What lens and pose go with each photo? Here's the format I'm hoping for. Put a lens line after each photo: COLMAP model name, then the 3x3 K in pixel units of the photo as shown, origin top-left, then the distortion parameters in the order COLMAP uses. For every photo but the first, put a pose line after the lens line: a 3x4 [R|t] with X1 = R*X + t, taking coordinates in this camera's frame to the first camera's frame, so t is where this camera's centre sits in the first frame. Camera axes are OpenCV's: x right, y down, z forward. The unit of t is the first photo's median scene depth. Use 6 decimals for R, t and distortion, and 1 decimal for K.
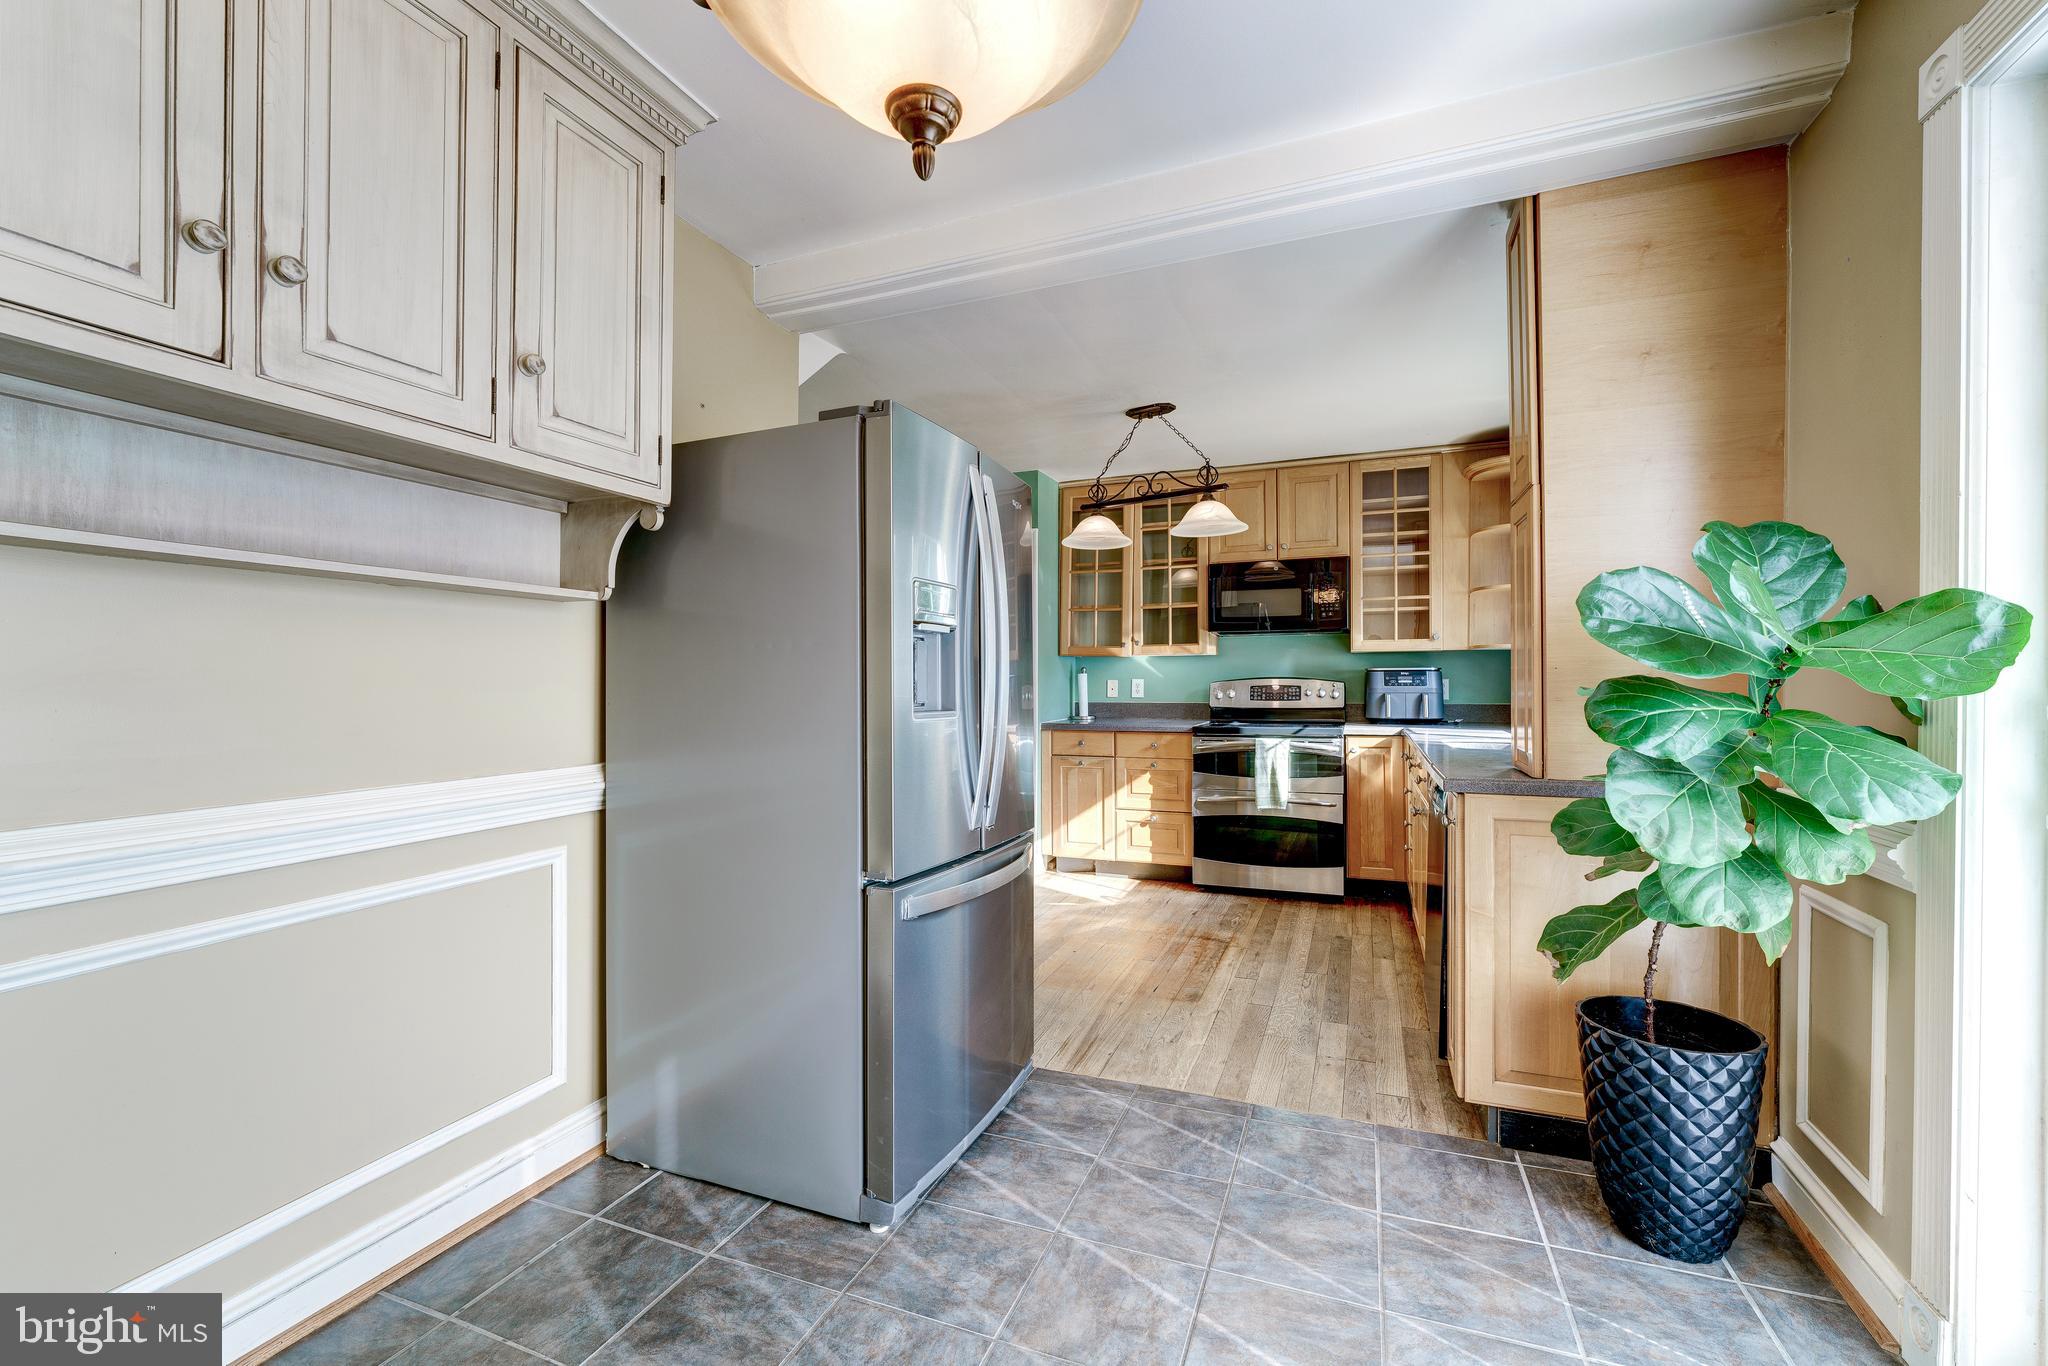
lens RADIAL K [[850.0, 0, 962.2], [0, 850.0, 675.3], [0, 0, 1]] dist [0.000728, -0.000409]
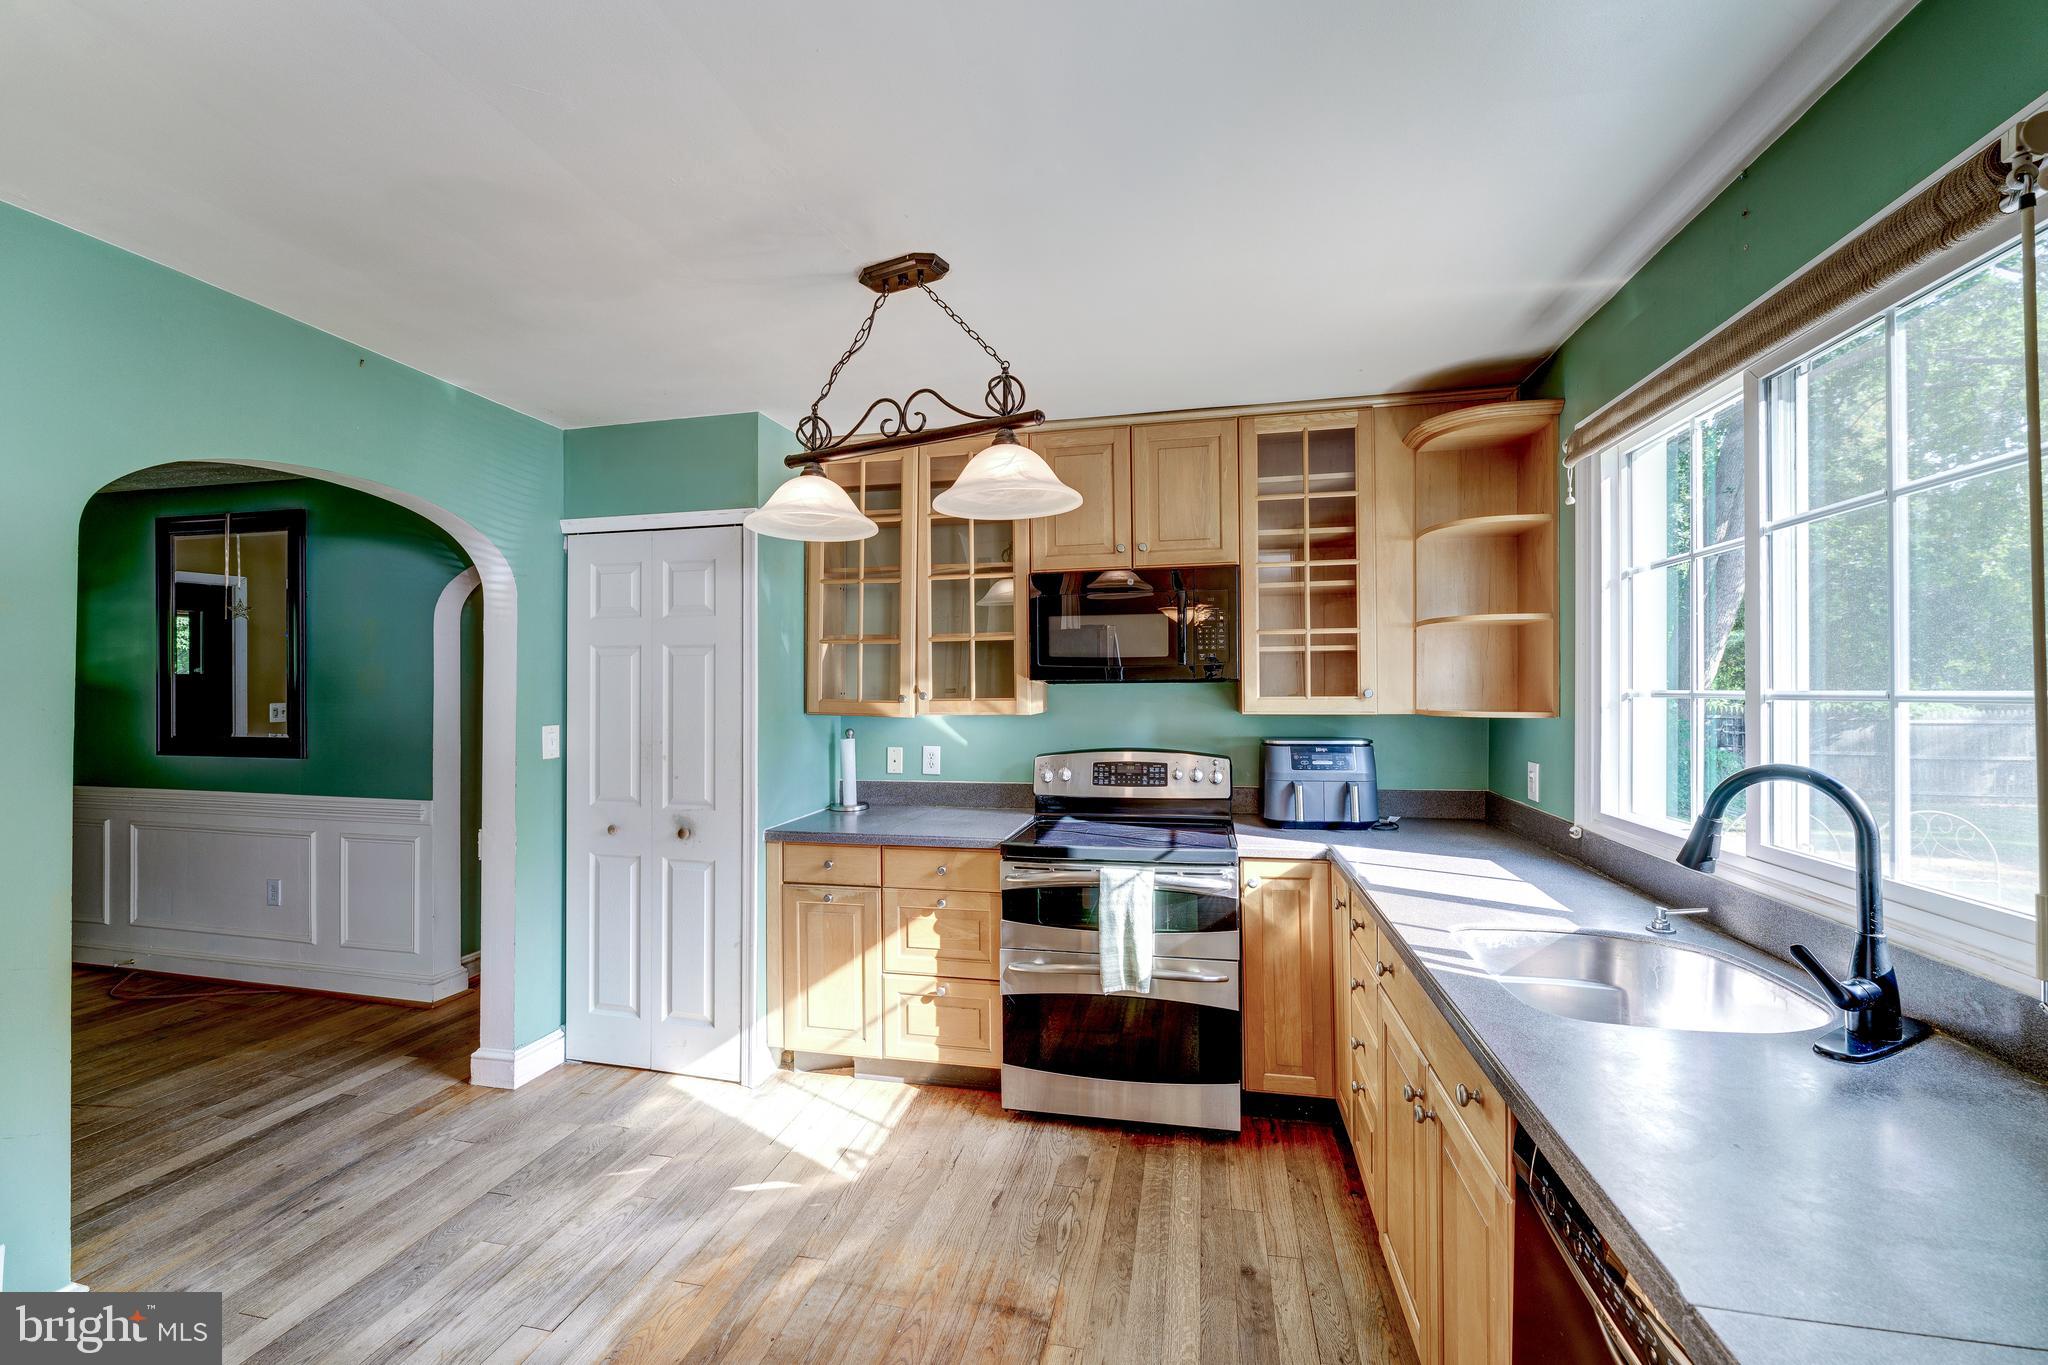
lens RADIAL K [[850.0, 0, 1005.4], [0, 850.0, 697.8], [0, 0, 1]] dist [0.000728, -0.000409]
pose [[0.977208, -0.010261, 0.212037, 0.152596], [0.006476, 0.999807, 0.018535, -0.055227], [-0.212186, -0.016739, 0.977086, 0.426831]]
